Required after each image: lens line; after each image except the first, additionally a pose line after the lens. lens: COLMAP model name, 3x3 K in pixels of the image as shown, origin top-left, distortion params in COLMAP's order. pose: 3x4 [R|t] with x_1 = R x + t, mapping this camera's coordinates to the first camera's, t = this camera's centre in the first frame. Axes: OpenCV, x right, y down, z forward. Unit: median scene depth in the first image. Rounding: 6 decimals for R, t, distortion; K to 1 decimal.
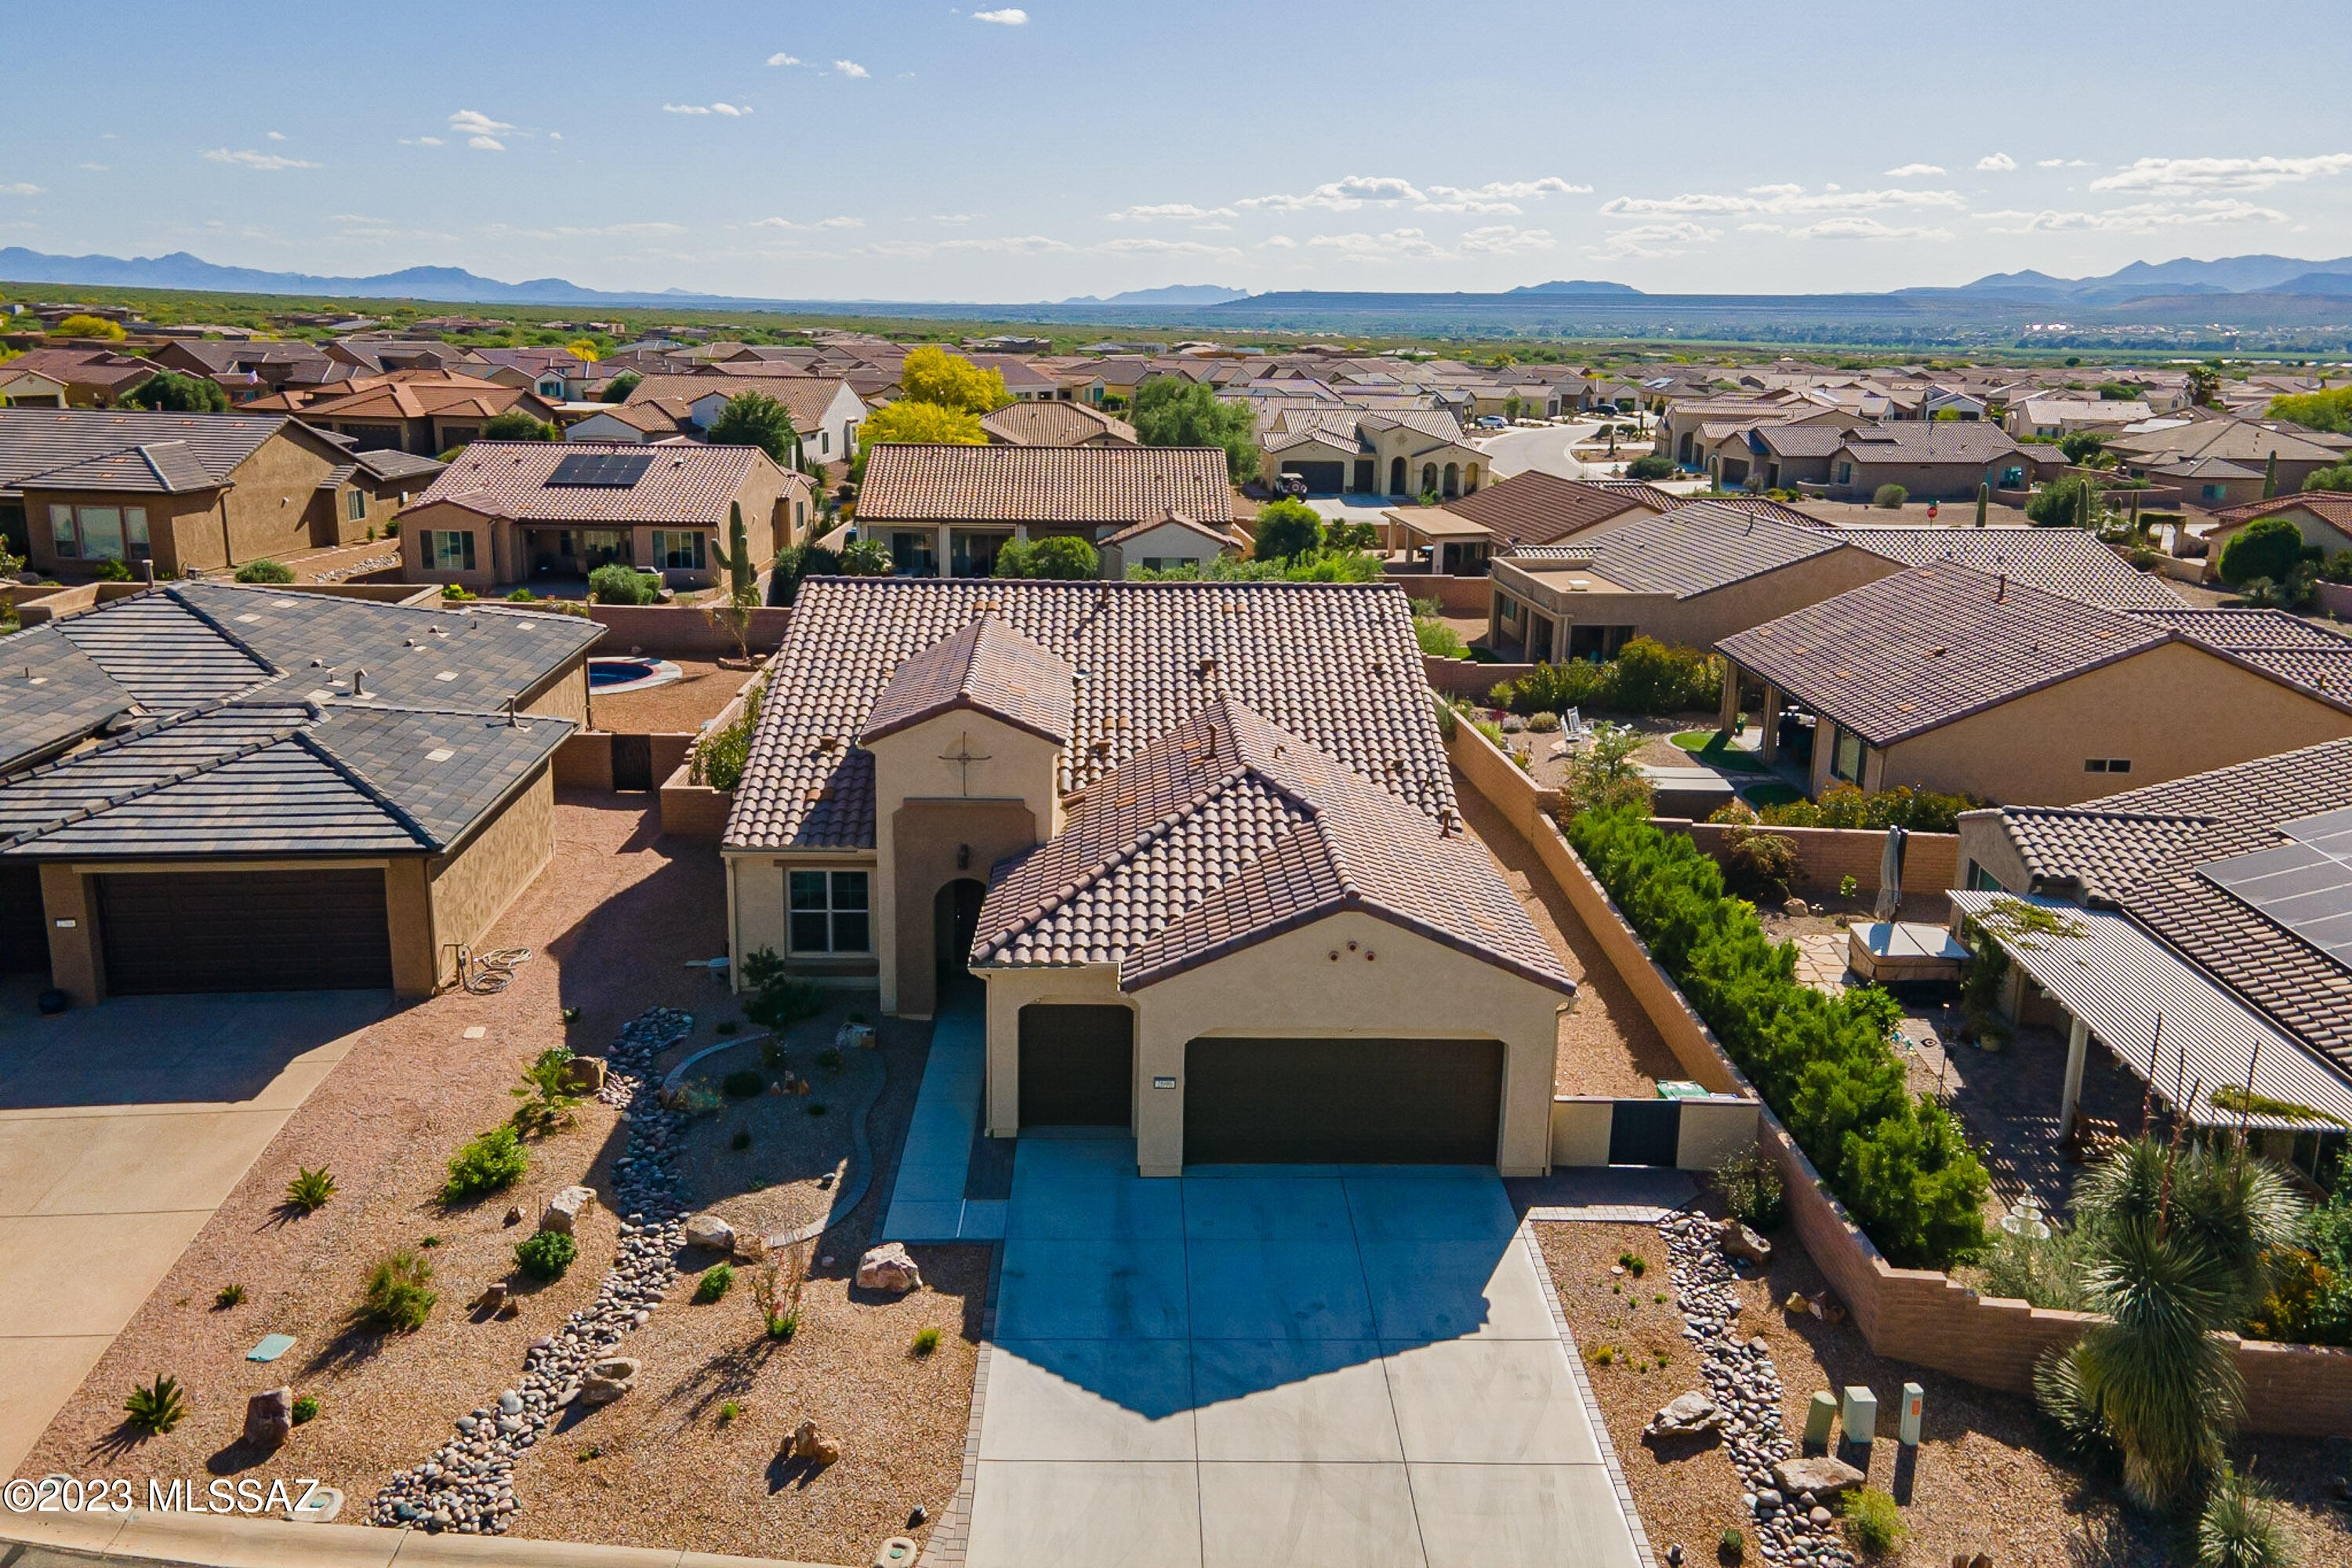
lens RADIAL K [[1715.8, 0, 1176.0], [0, 1715.8, 784.0], [0, 0, 1]] dist [0.039782, -0.006421]
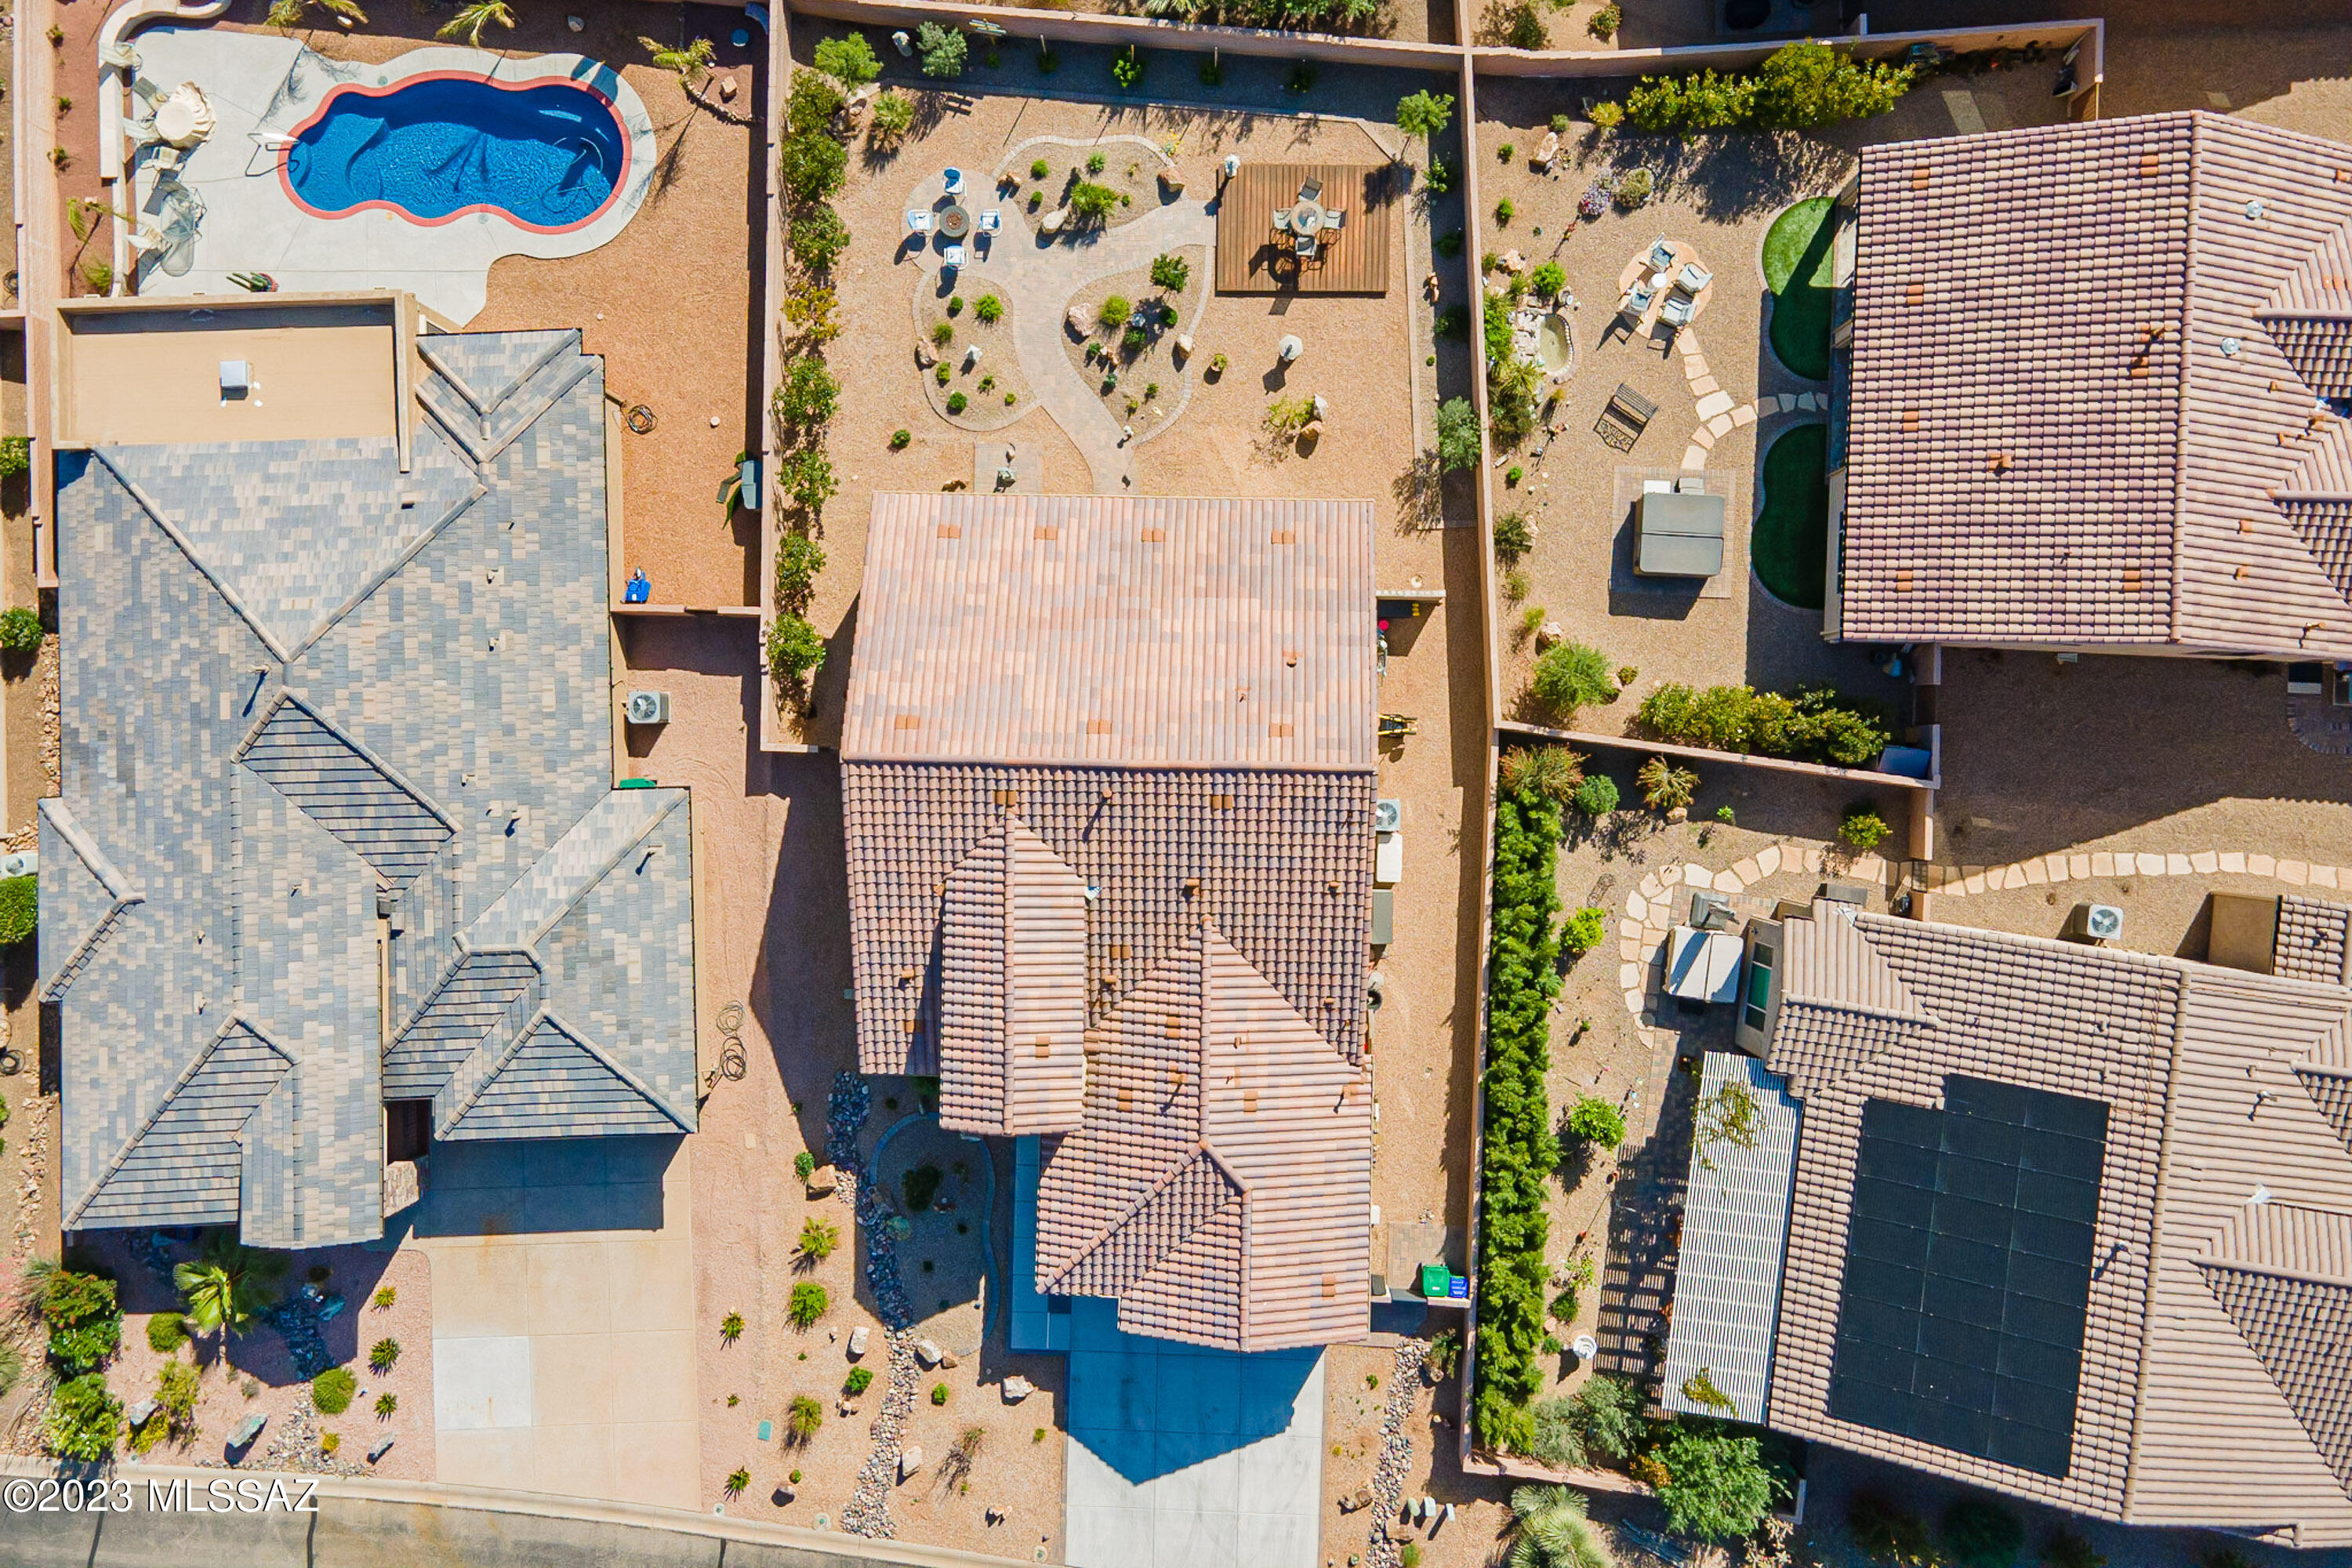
lens RADIAL K [[1642.4, 0, 1176.0], [0, 1642.4, 784.0], [0, 0, 1]] dist [0.019911, 0.002758]
pose [[0.997563, 0.050985, -0.047620, 0.062505], [0.031174, 0.284880, 0.958056, -1.311017], [0.062412, -0.957206, 0.282596, 0.796365]]
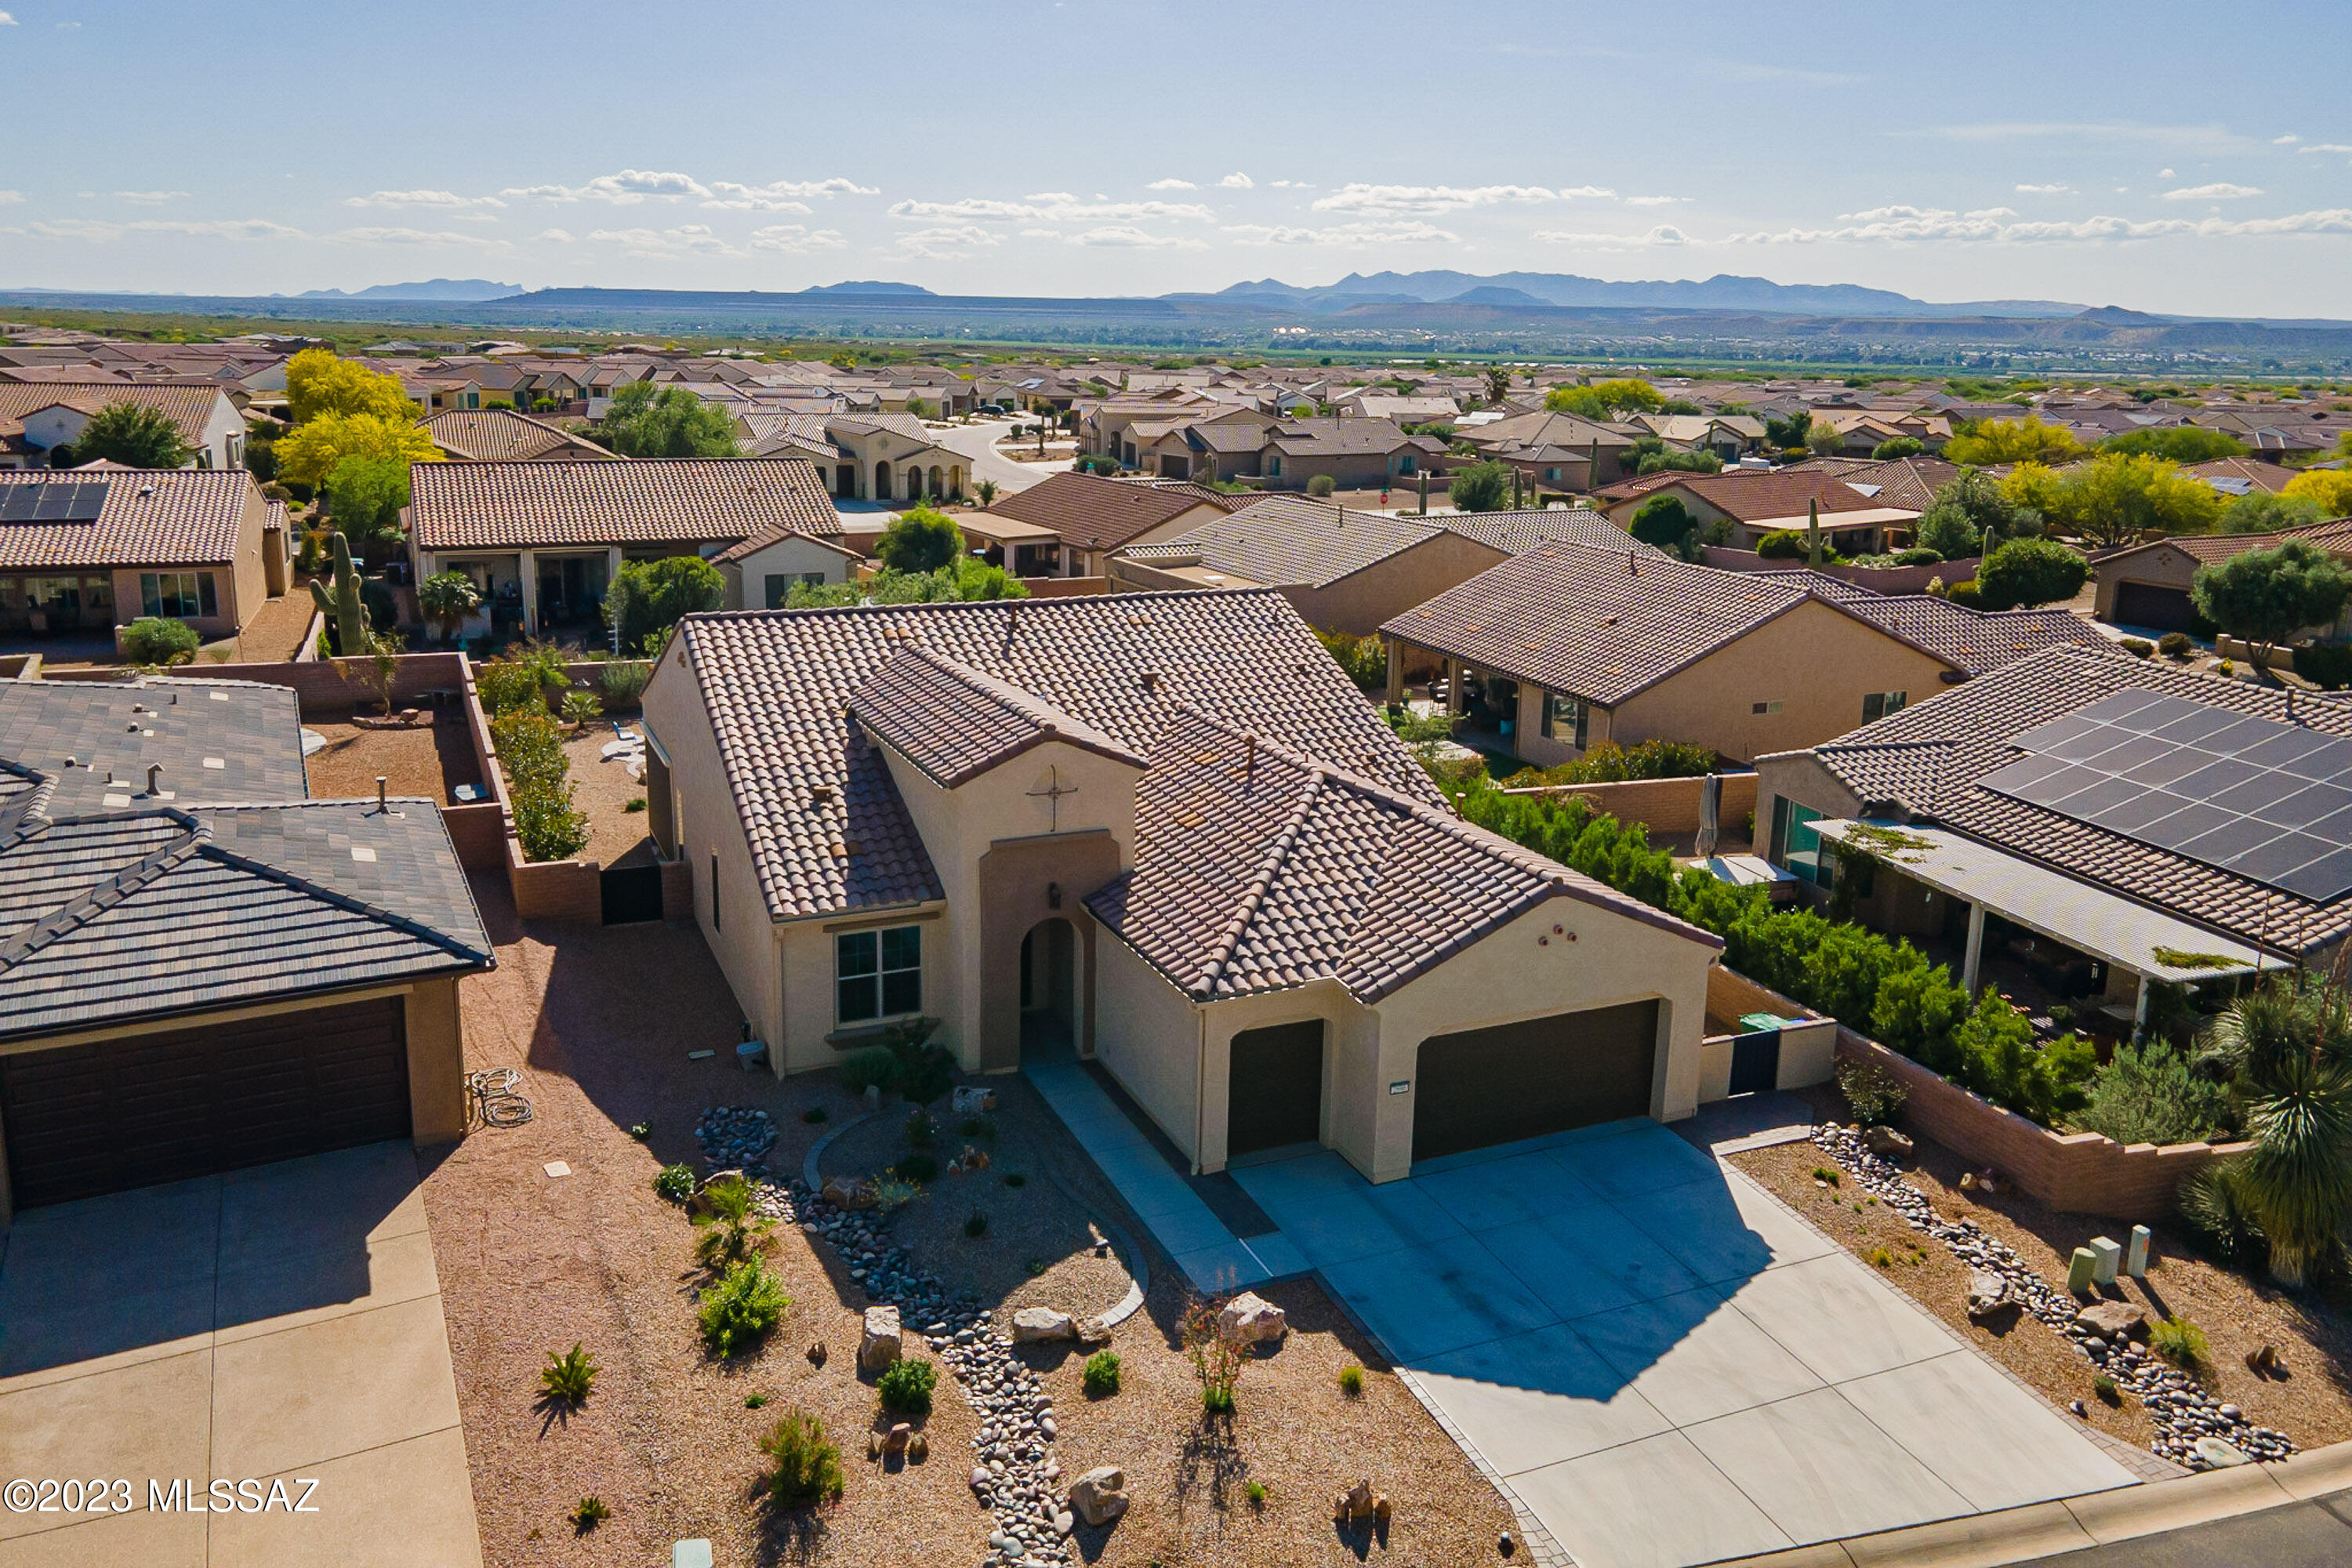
lens RADIAL K [[1715.8, 0, 1176.0], [0, 1715.8, 784.0], [0, 0, 1]] dist [0.039782, -0.006421]
pose [[0.923647, -0.098845, 0.370279, -0.369672], [0.098817, 0.994922, 0.019097, -0.027942], [-0.370286, 0.018951, 0.928724, 0.077831]]
